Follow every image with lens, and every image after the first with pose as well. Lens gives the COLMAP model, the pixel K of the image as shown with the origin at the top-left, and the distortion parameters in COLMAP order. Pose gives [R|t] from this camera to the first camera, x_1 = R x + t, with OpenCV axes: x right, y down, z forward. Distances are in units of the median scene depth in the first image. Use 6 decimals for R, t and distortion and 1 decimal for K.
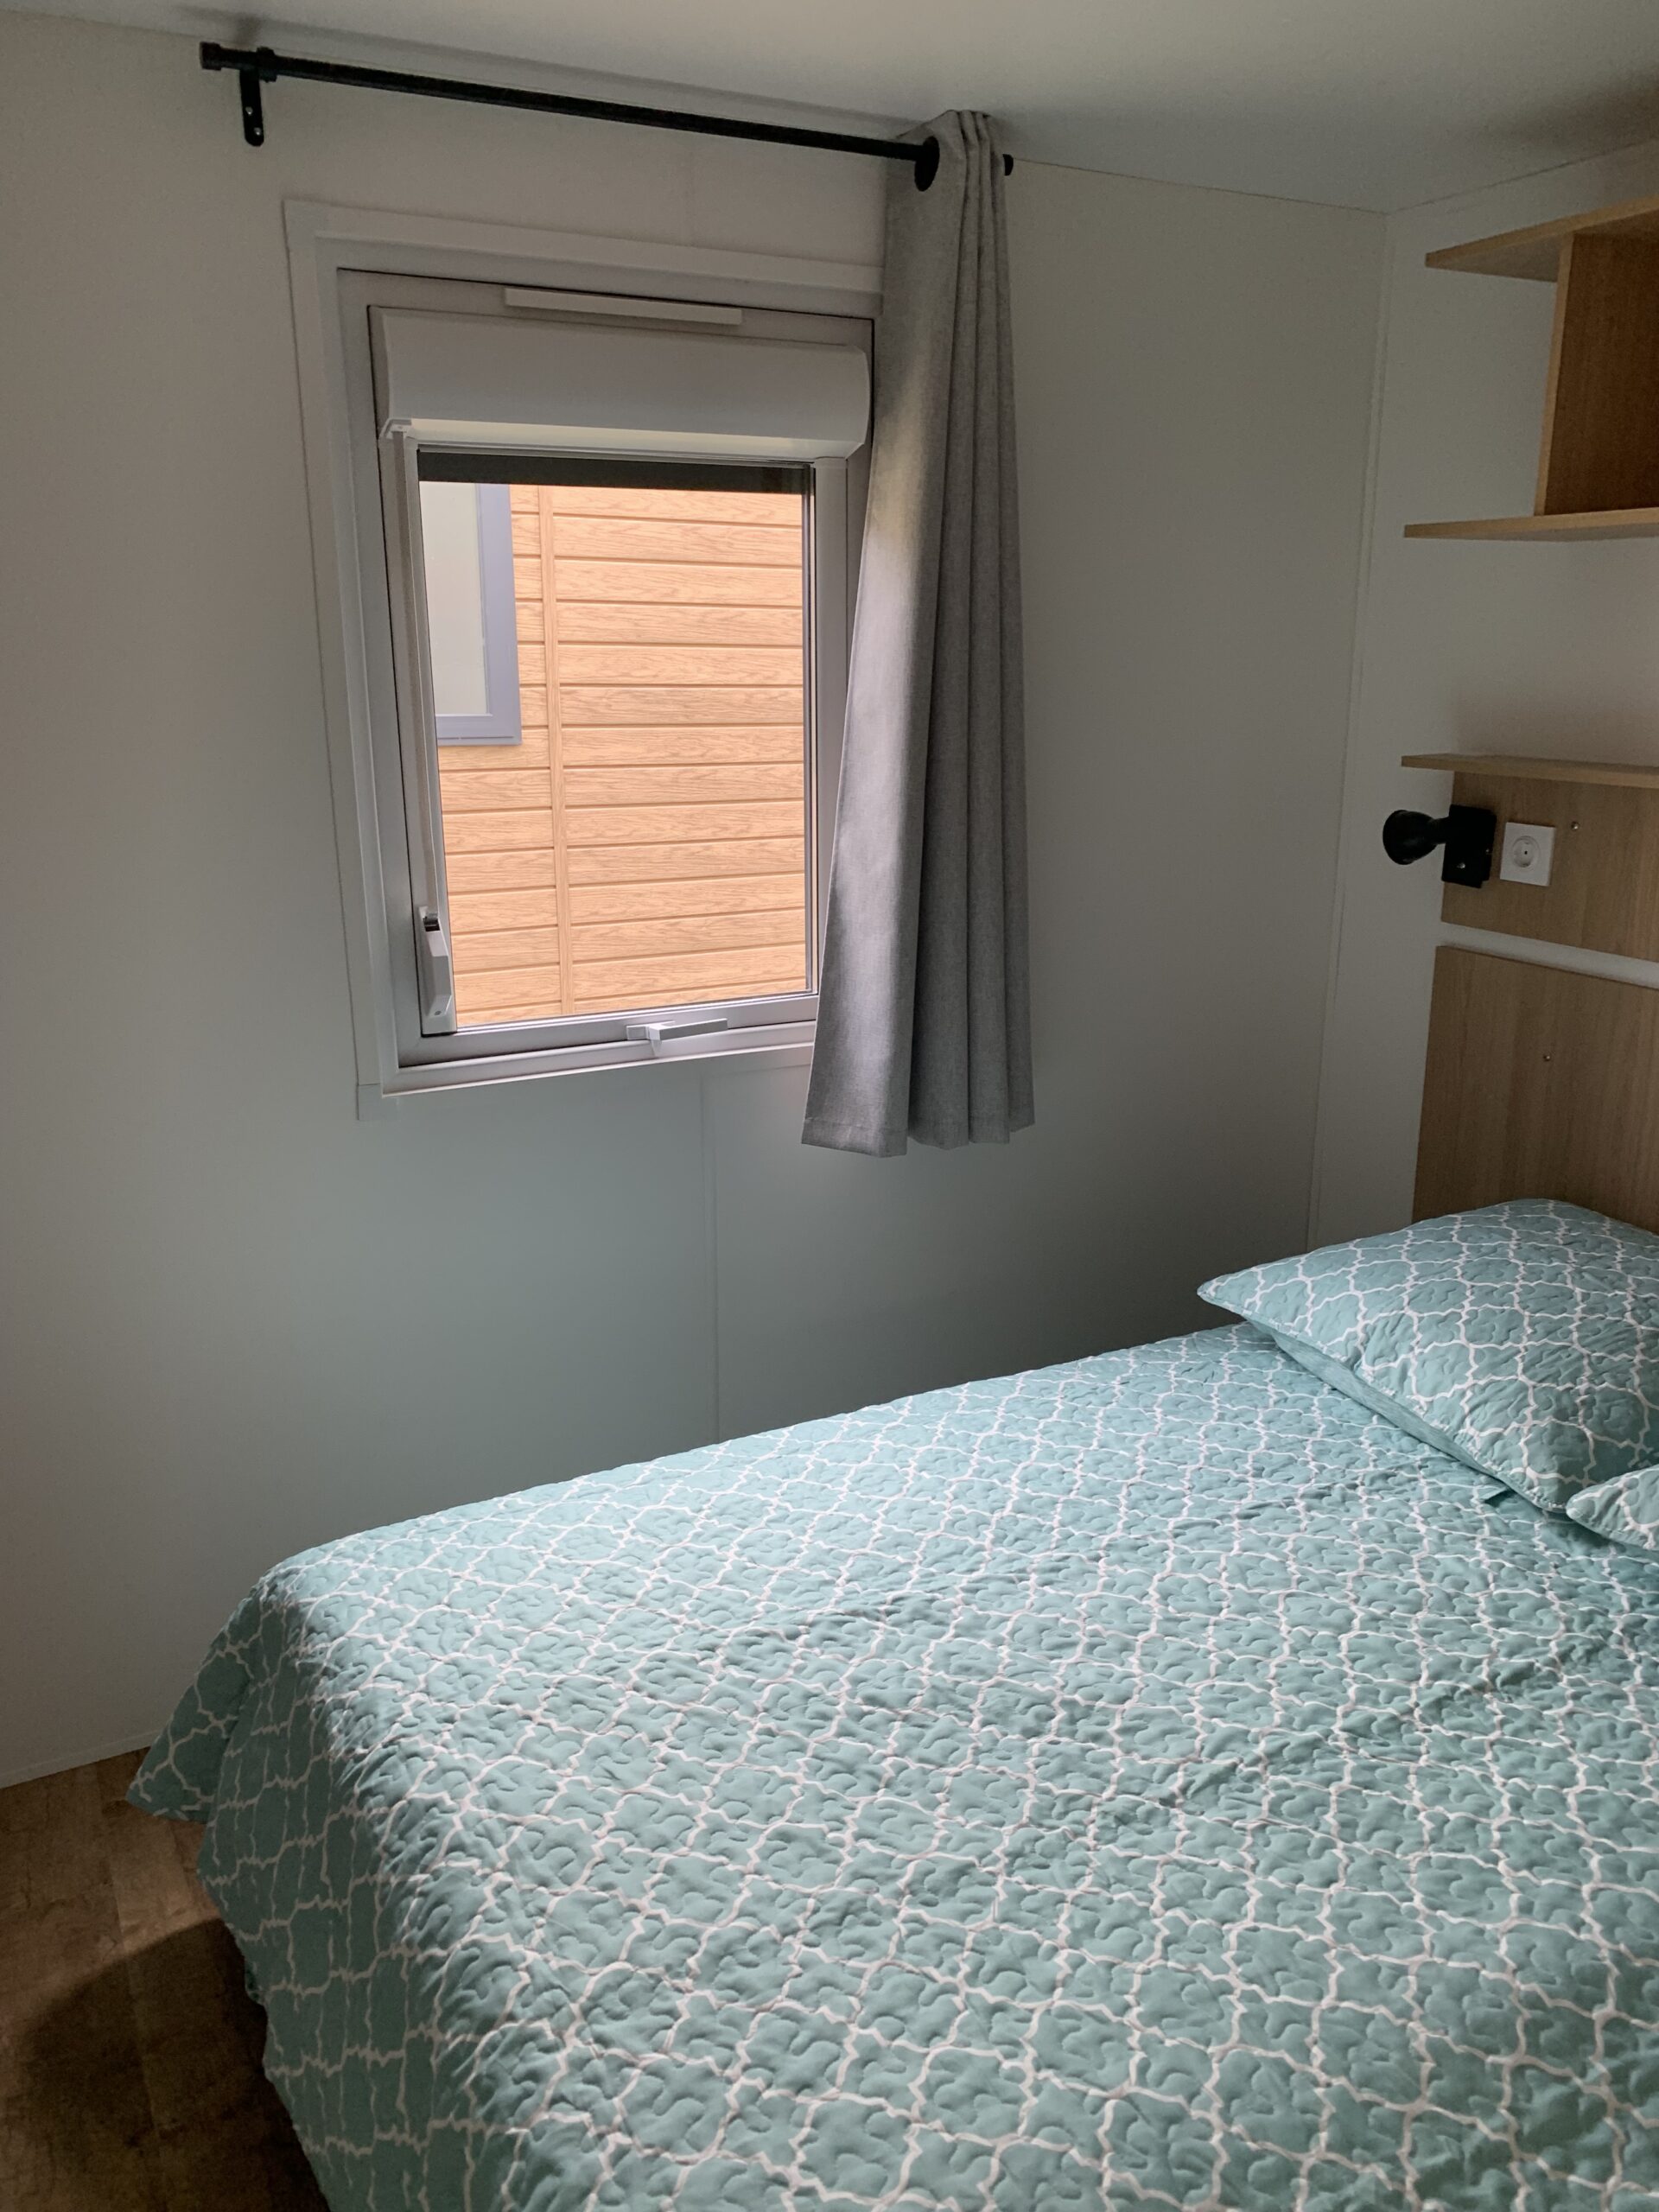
lens RADIAL K [[1708.2, 0, 830.9], [0, 1708.2, 1105.8], [0, 0, 1]] dist [0.007584, -0.001641]
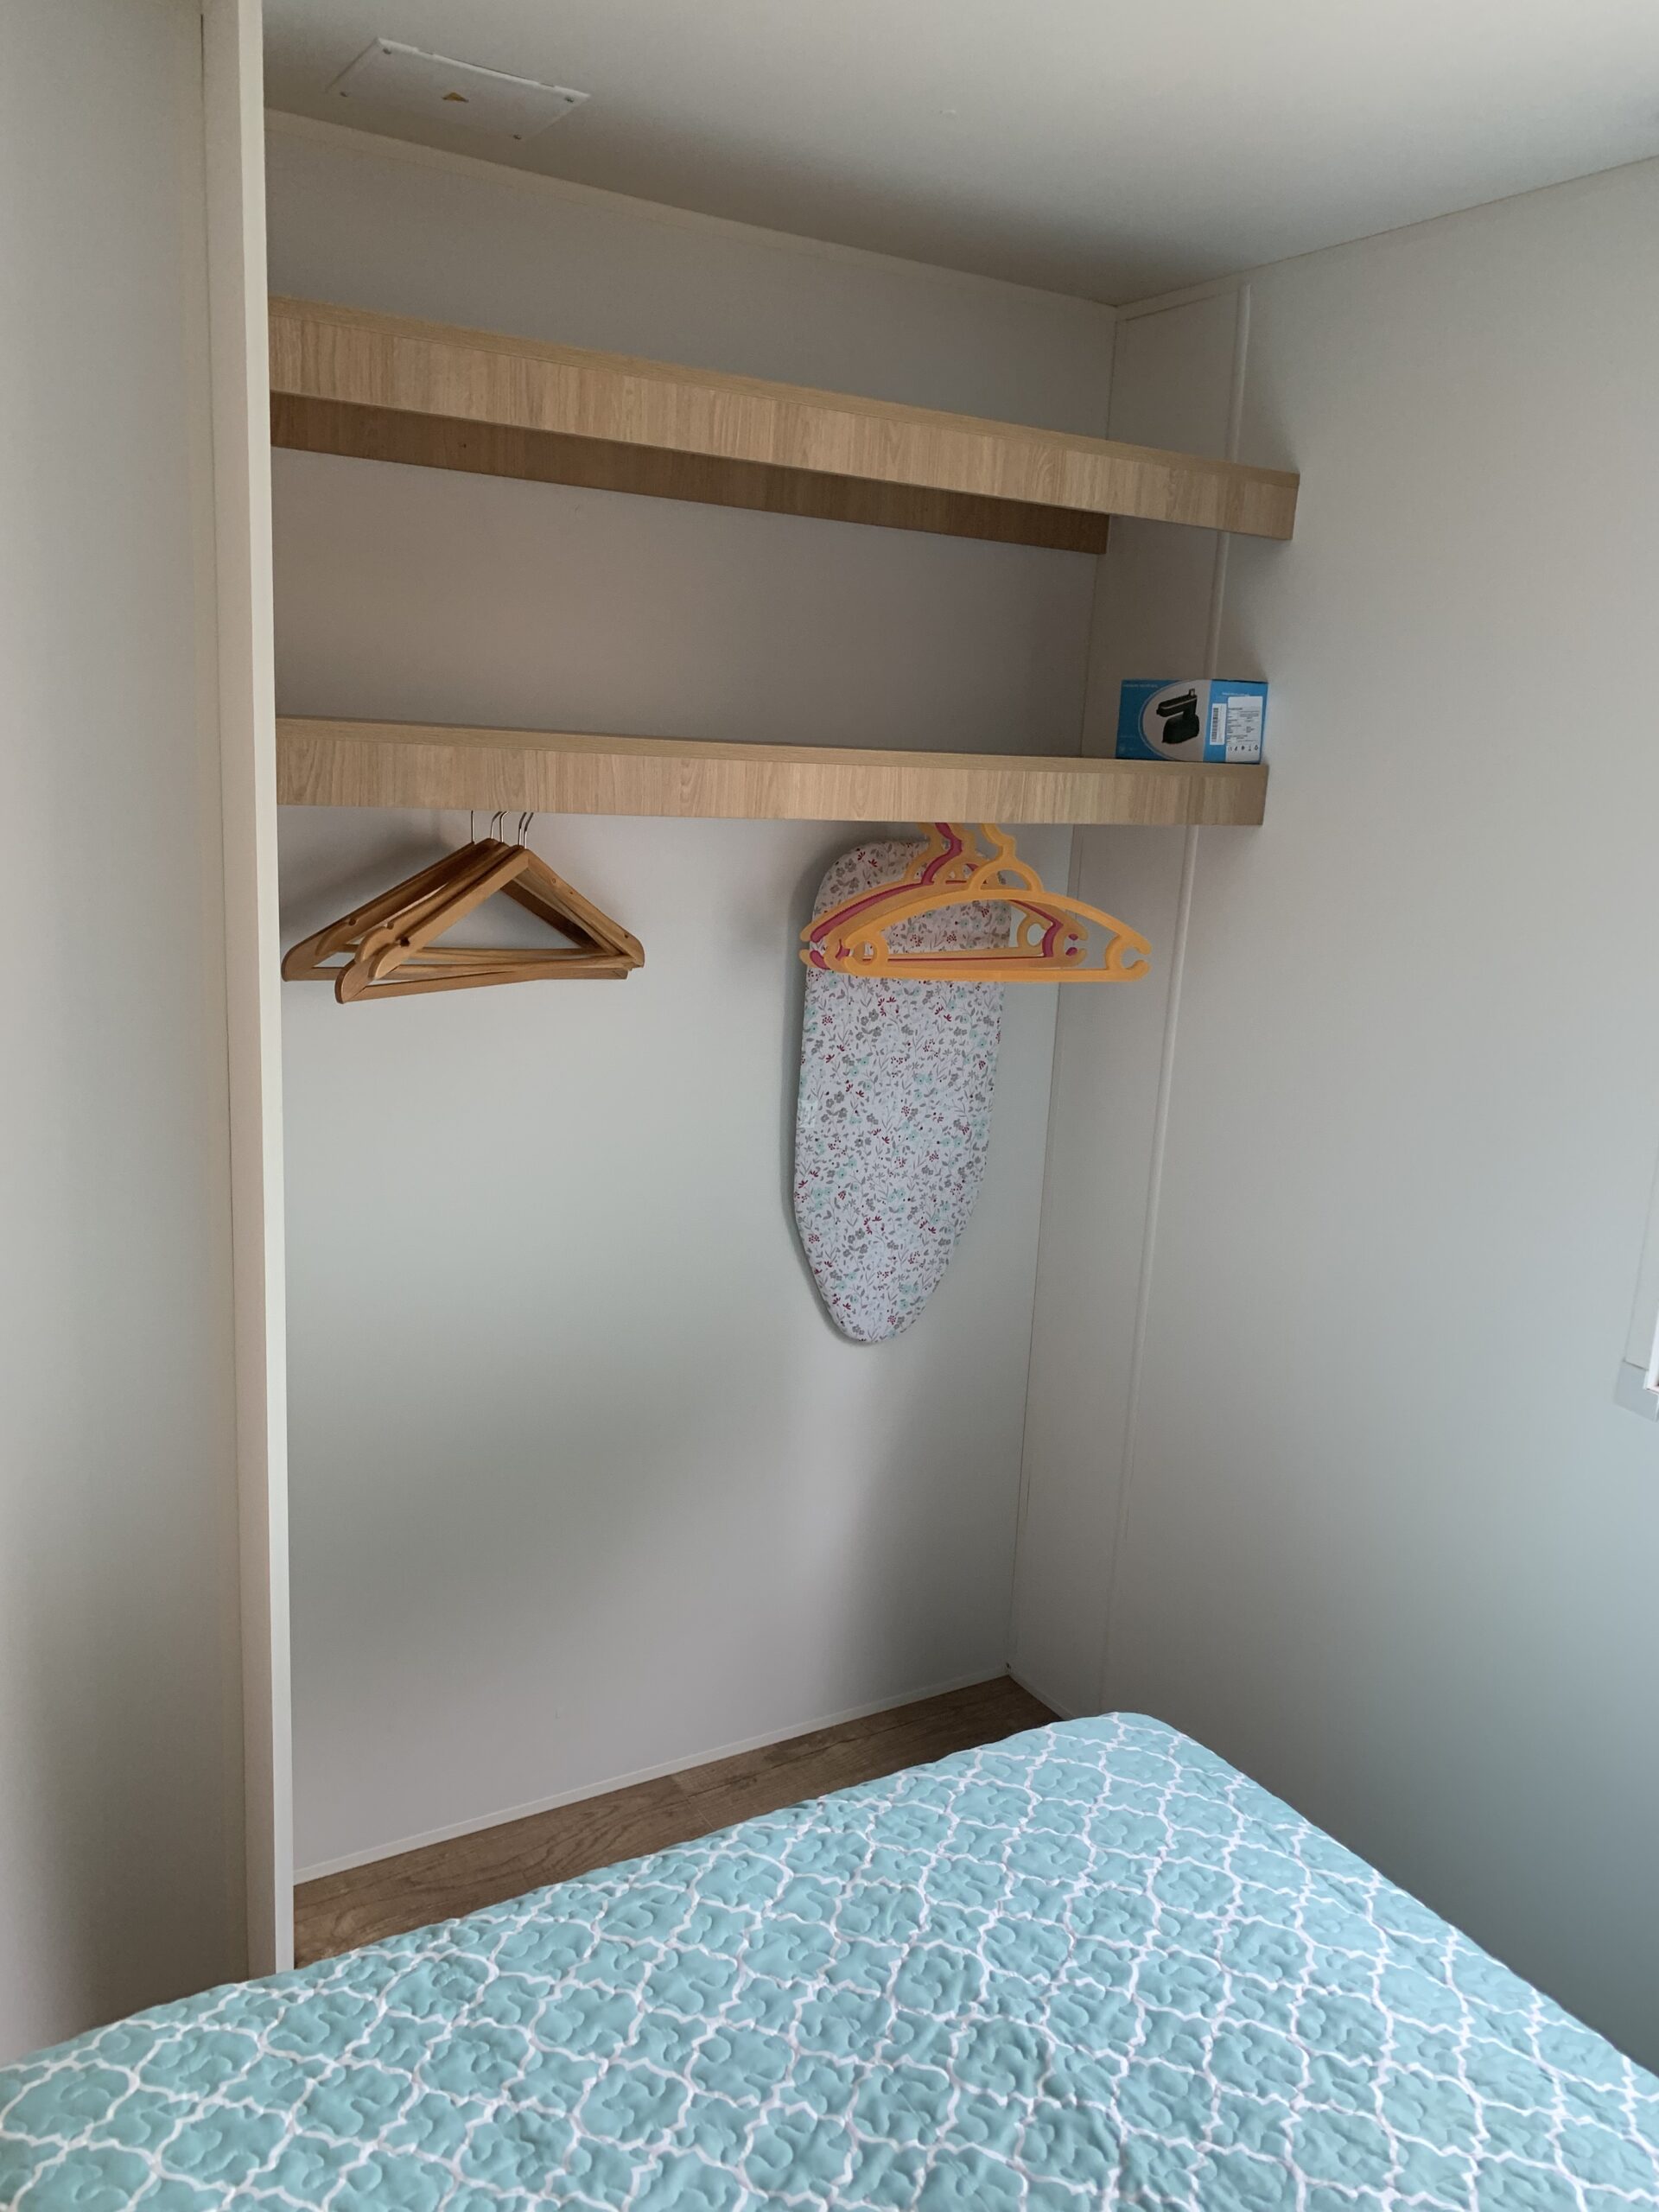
lens RADIAL K [[1708.2, 0, 829.7], [0, 1708.2, 1107.2], [0, 0, 1]] dist [0.007584, -0.001641]
pose [[0.065934, 0.220919, -0.973061, 0.750935], [-0.328959, 0.925477, 0.187826, -0.249910], [0.942040, 0.307713, 0.133694, 0.817092]]
